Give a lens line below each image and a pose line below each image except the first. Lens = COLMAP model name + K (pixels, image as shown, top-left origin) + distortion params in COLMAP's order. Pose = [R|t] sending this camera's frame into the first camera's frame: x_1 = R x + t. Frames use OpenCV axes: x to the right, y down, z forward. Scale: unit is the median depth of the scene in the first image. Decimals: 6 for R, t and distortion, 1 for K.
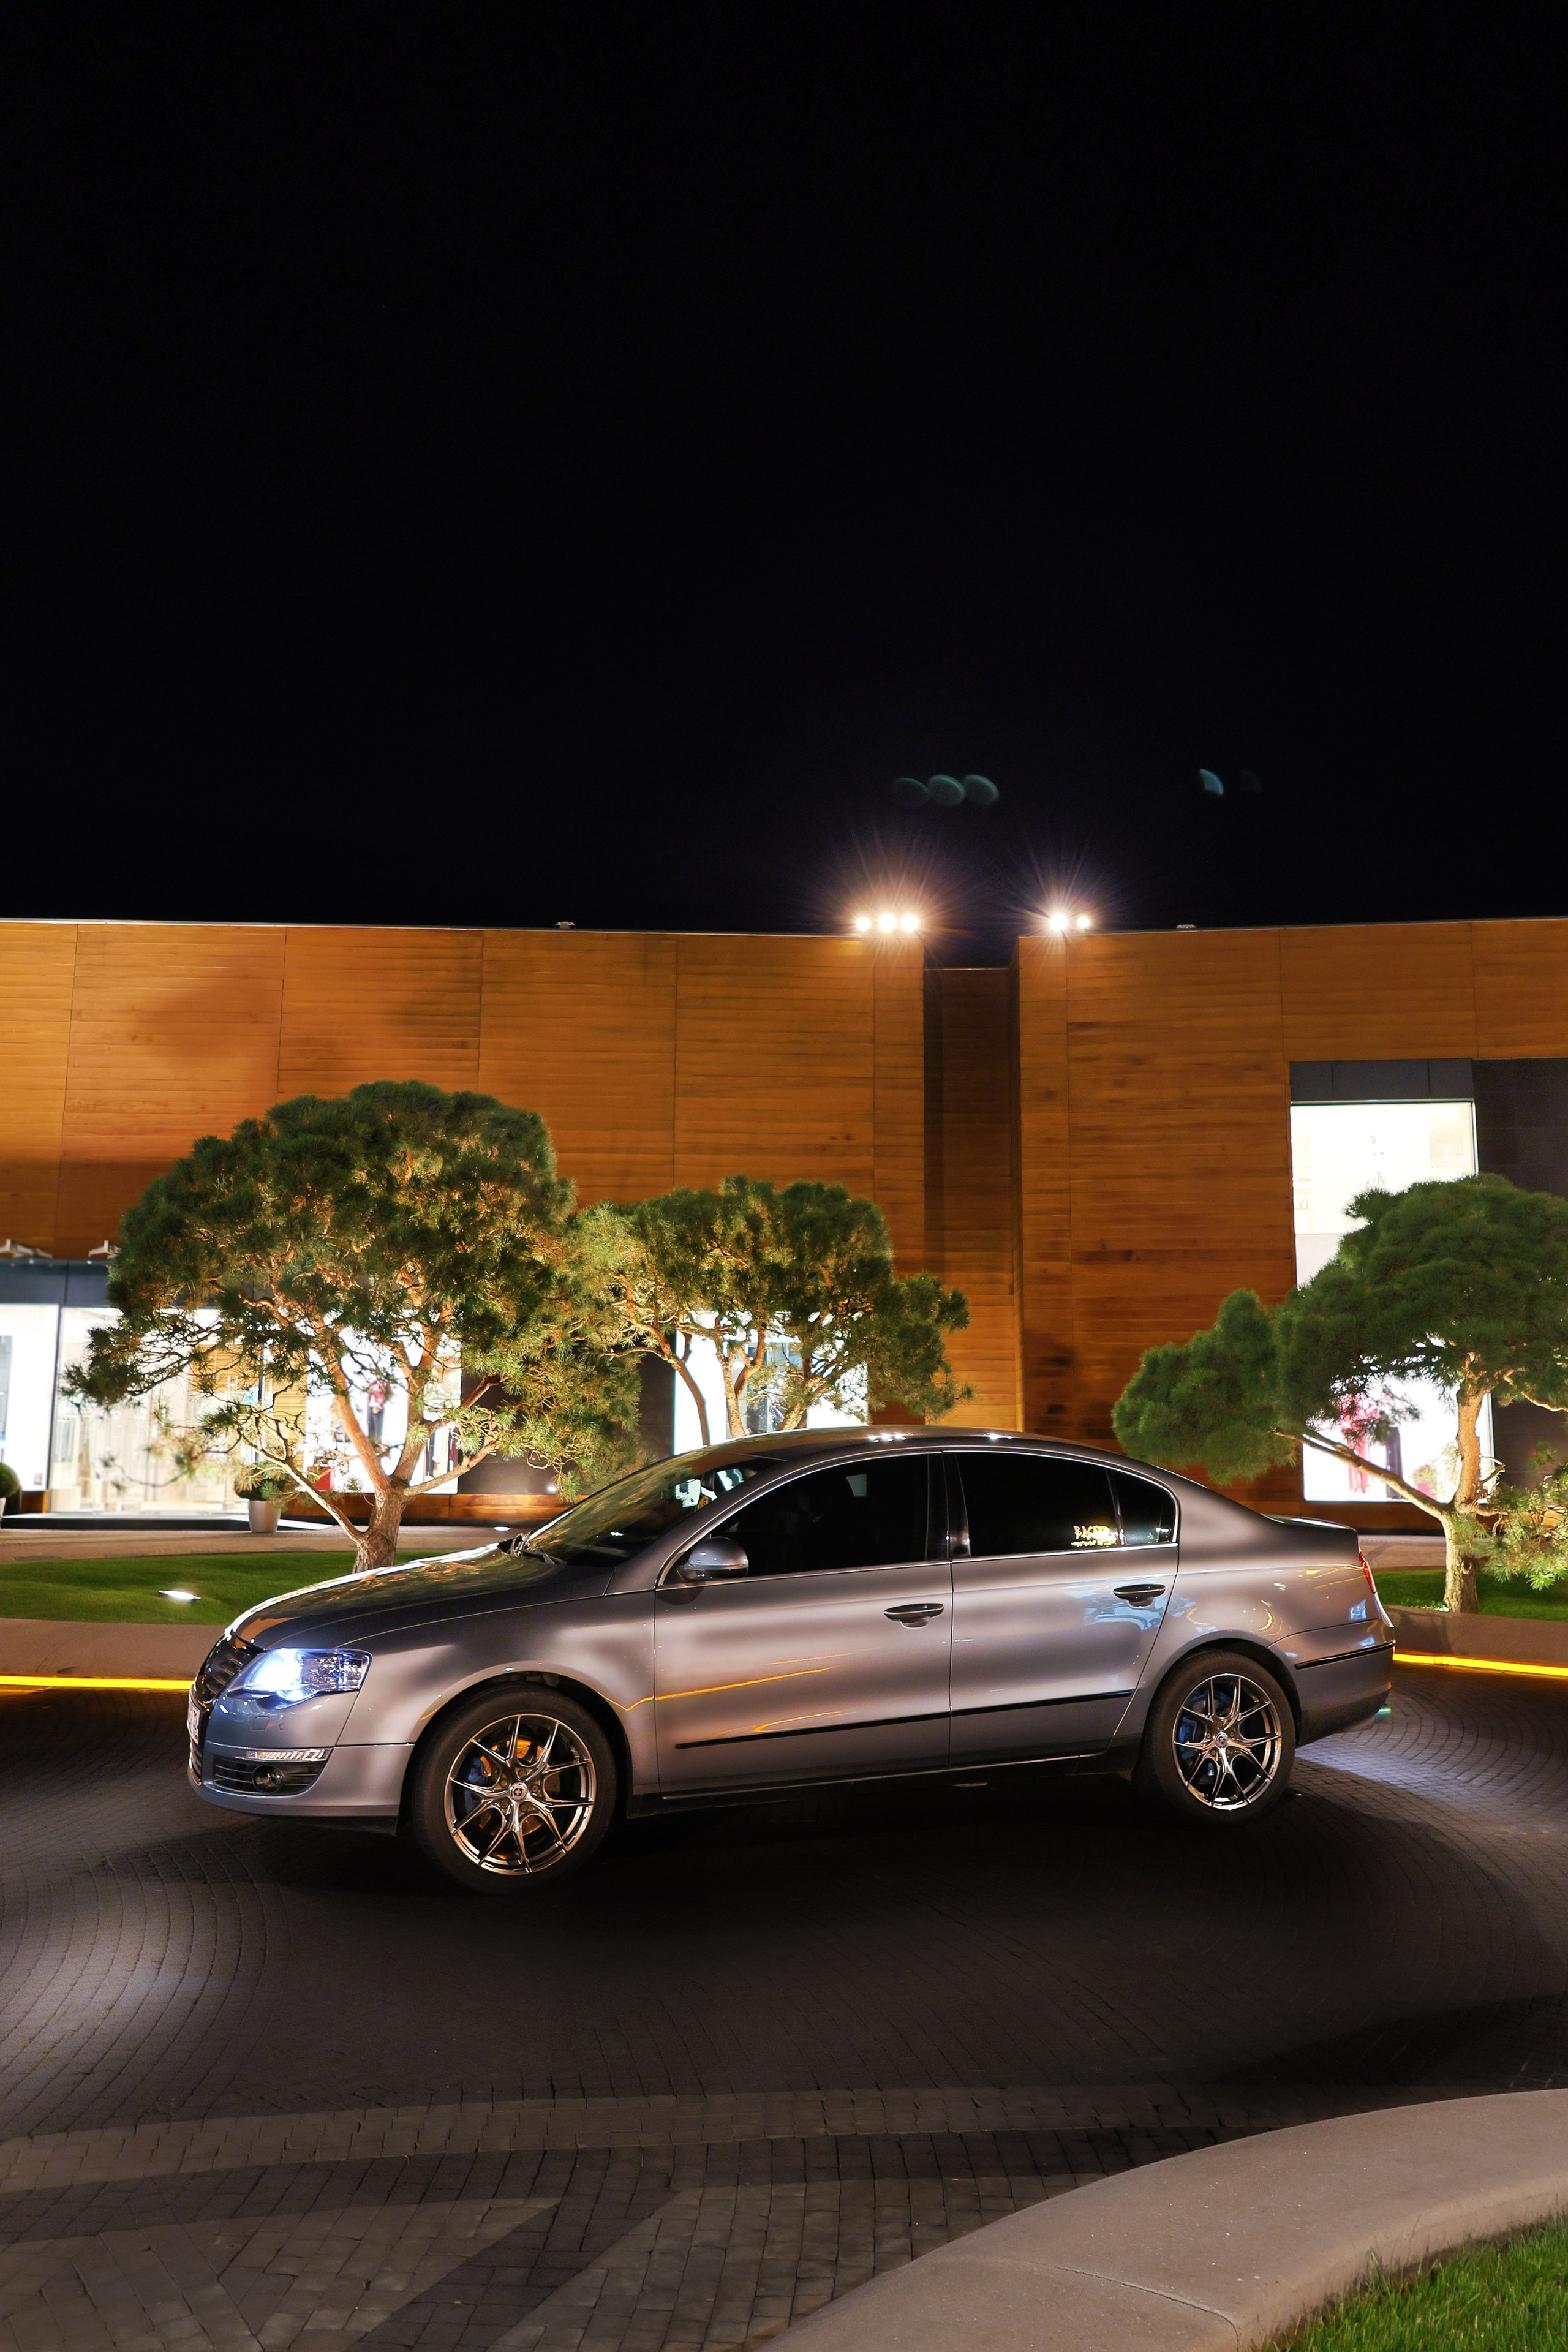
lens RADIAL K [[1712.2, 0, 784.0], [0, 1712.2, 1176.0], [0, 0, 1]] dist [-0.031790, 0.000471]
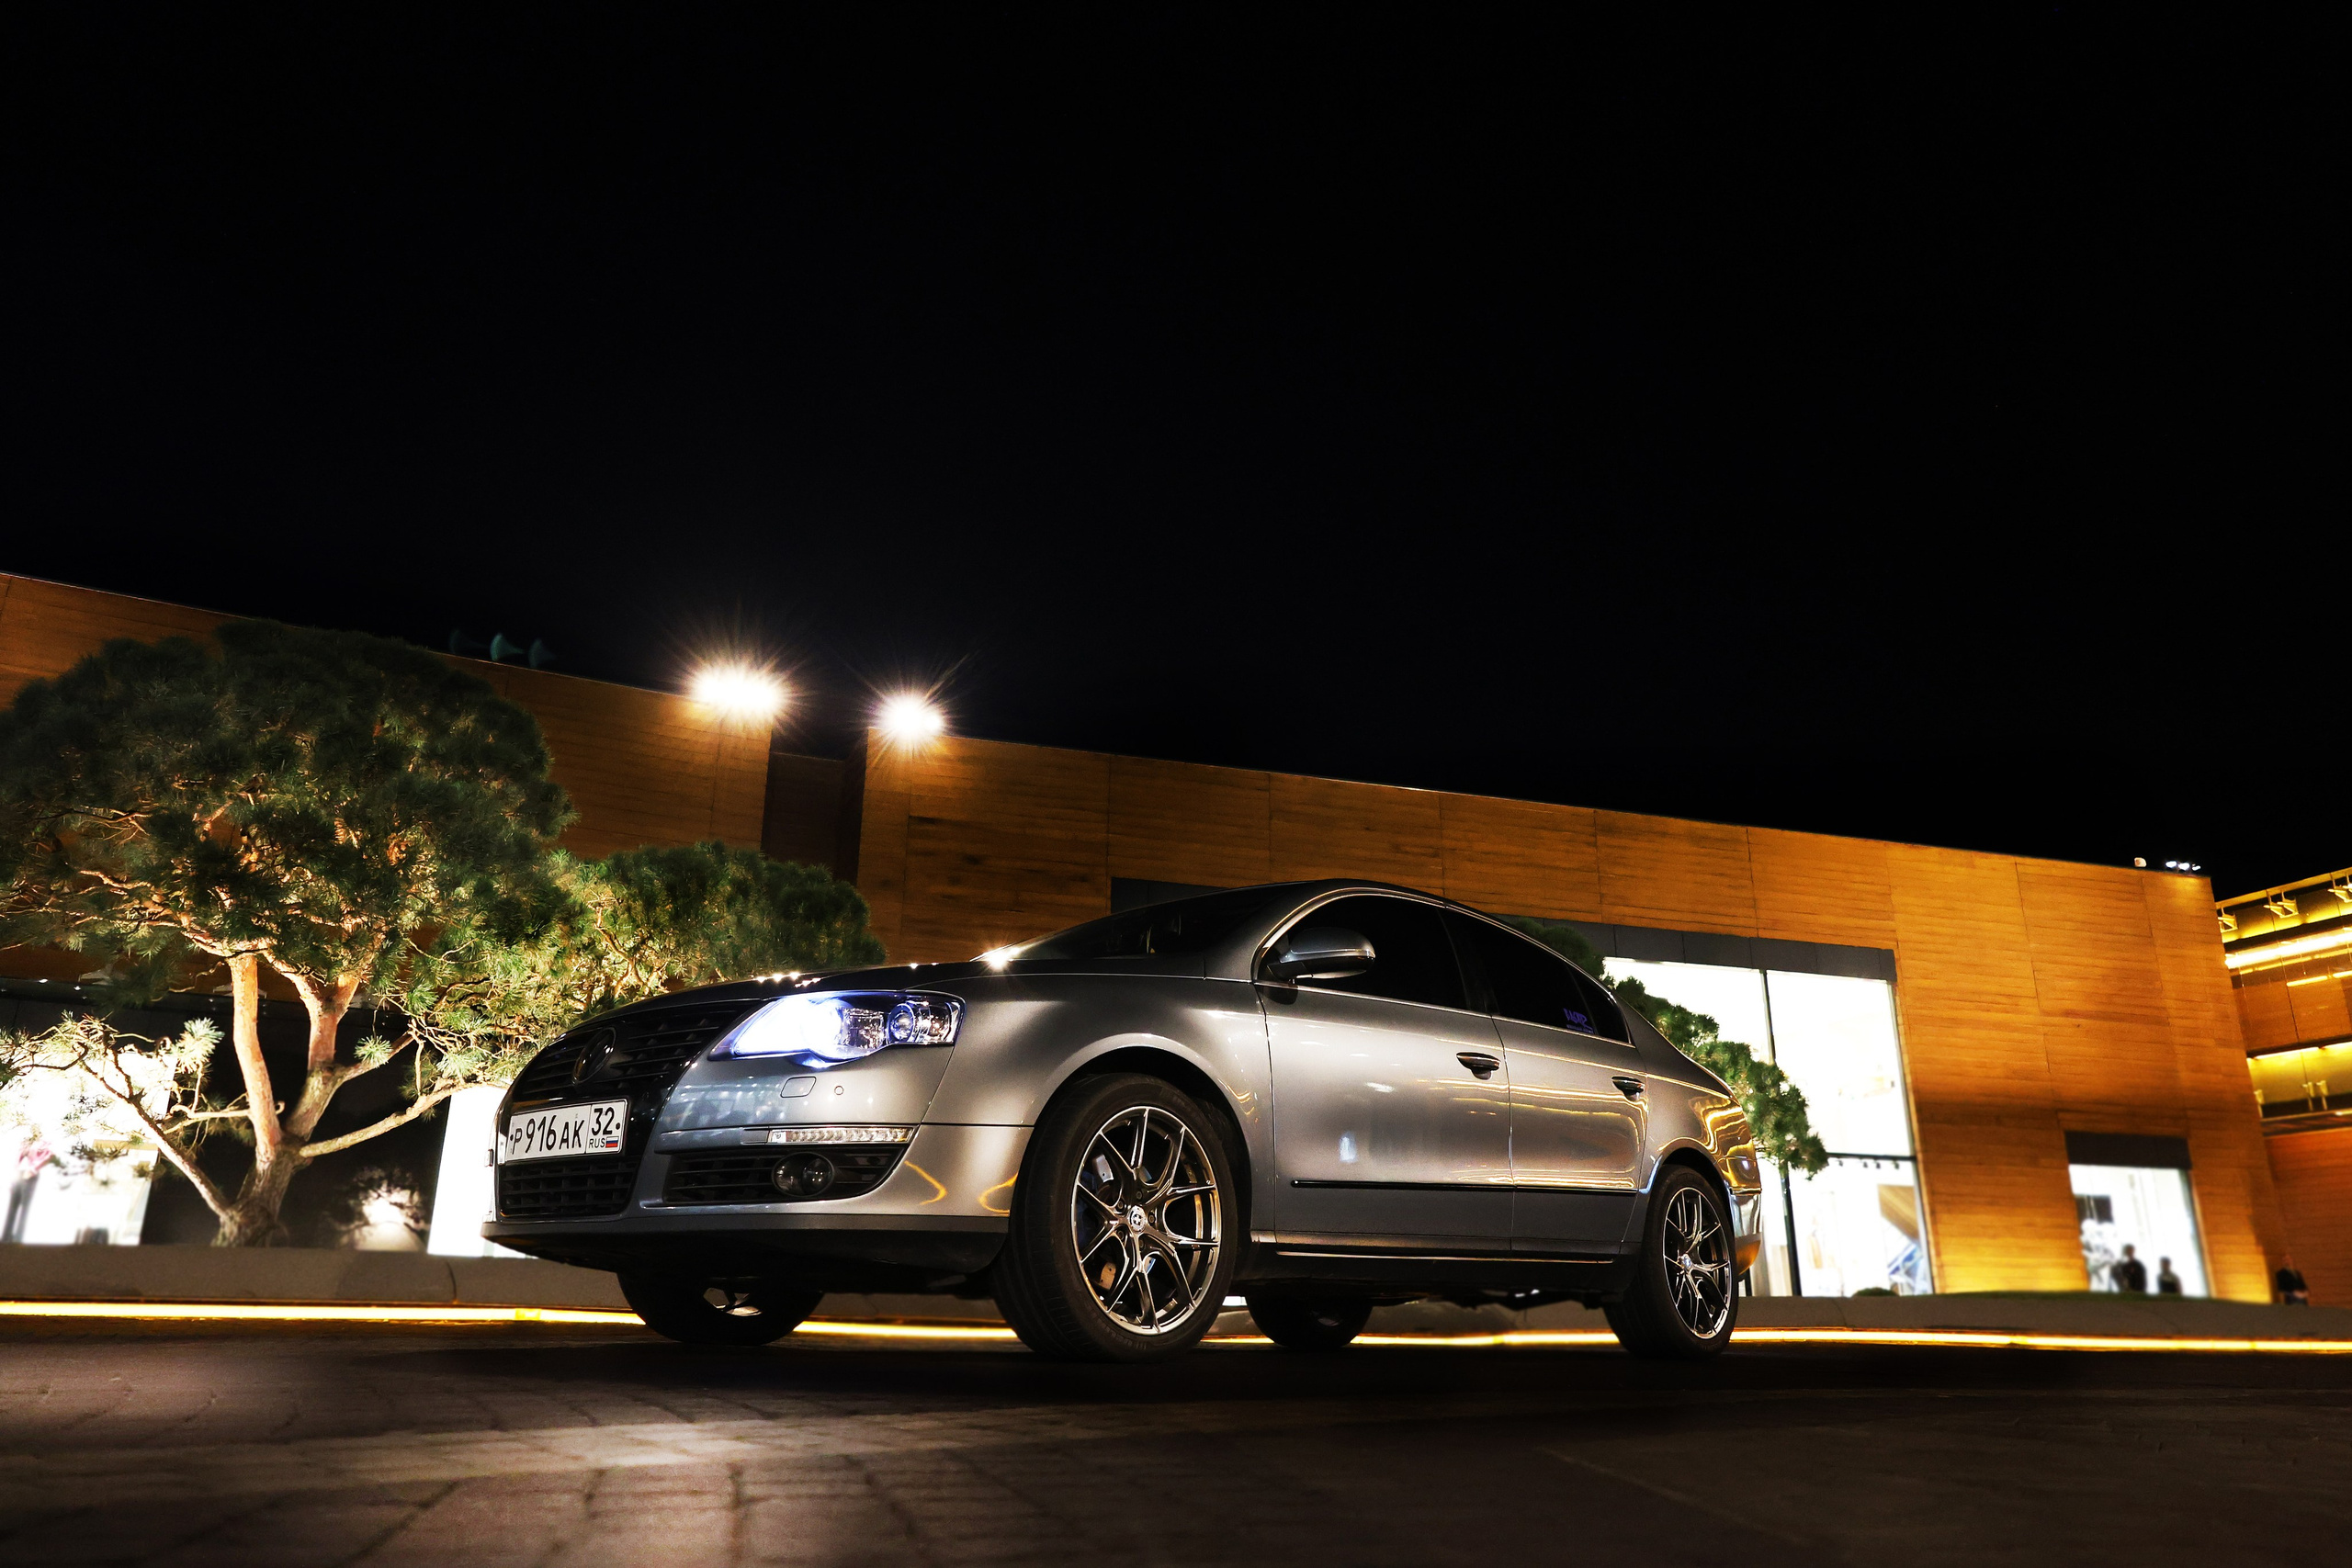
lens RADIAL K [[1613.4, 0, 1176.0], [0, 1613.4, 784.0], [0, 0, 1]] dist [-0.002498, 0.004751]
pose [[0.903175, 0.139826, 0.405862, -0.085493], [-0.068520, 0.980300, -0.185250, 0.060295], [-0.423770, 0.139504, 0.894963, 0.073218]]
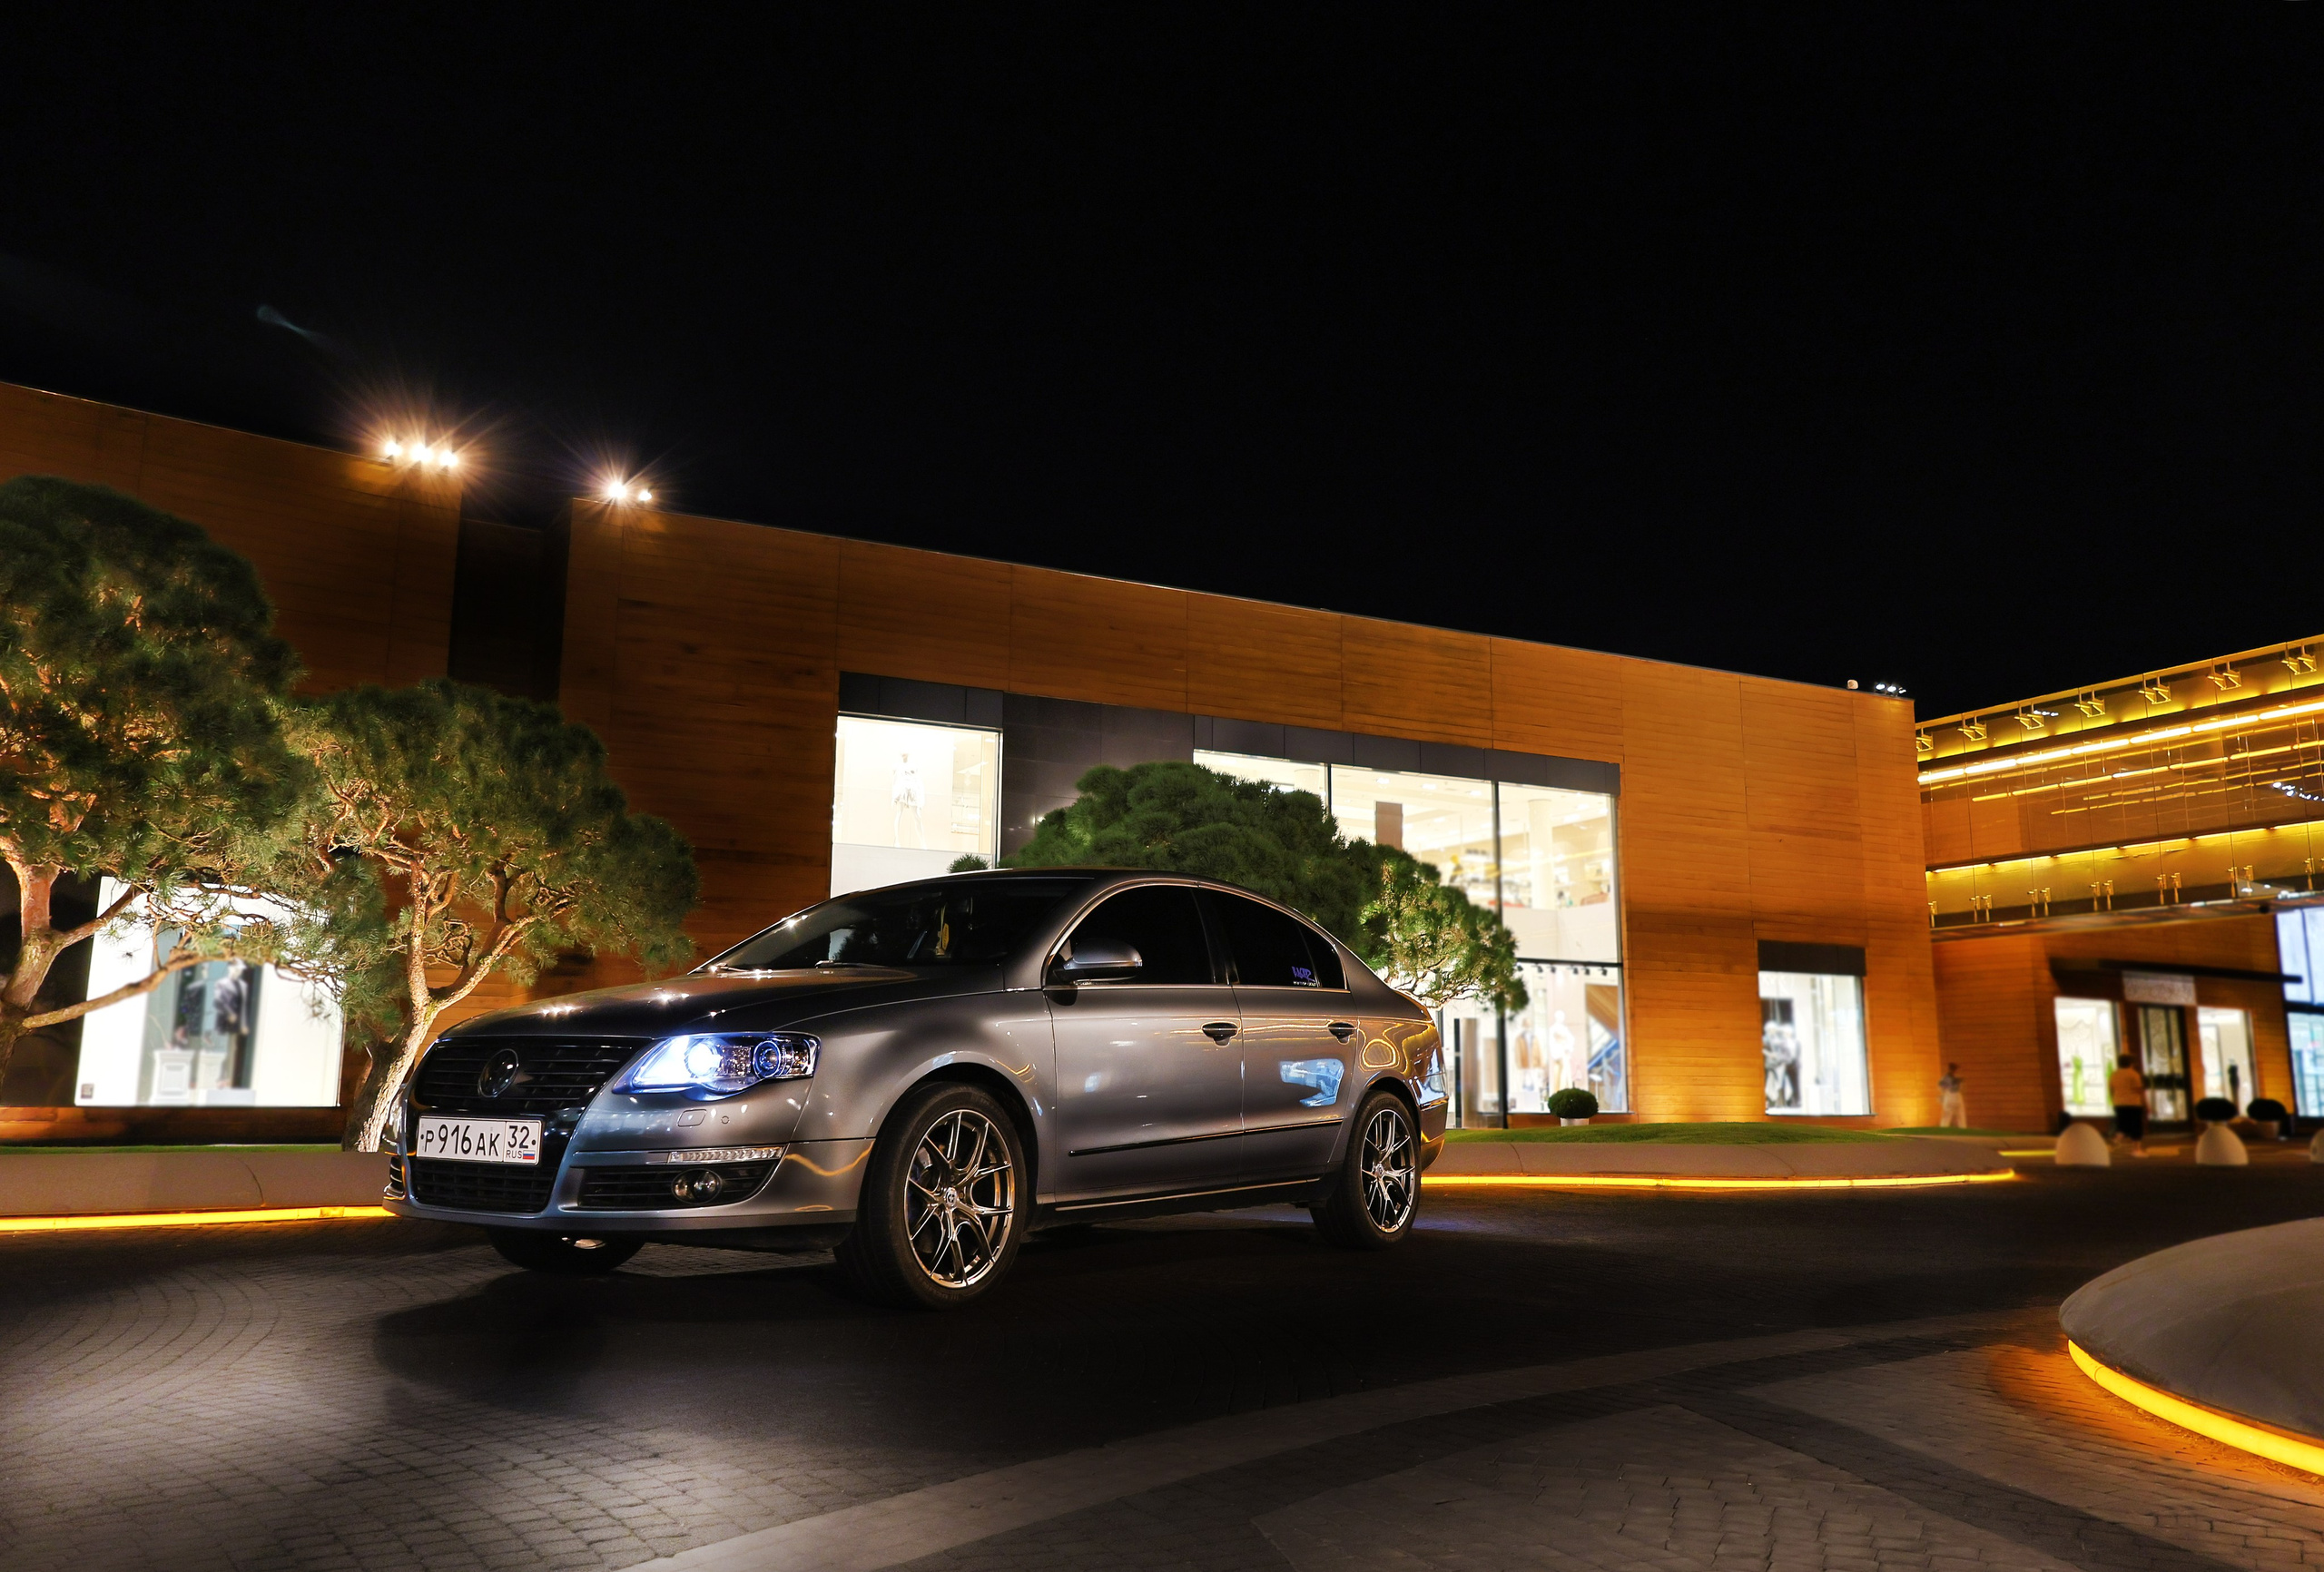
lens RADIAL K [[1751.4, 0, 1189.0], [0, 1751.4, 781.9], [0, 0, 1]] dist [0.001552, 0.003482]
pose [[0.816781, 0.101495, 0.567951, -0.116706], [-0.086079, 0.994824, -0.053987, 0.036112], [-0.570491, -0.004793, 0.821290, 0.035210]]
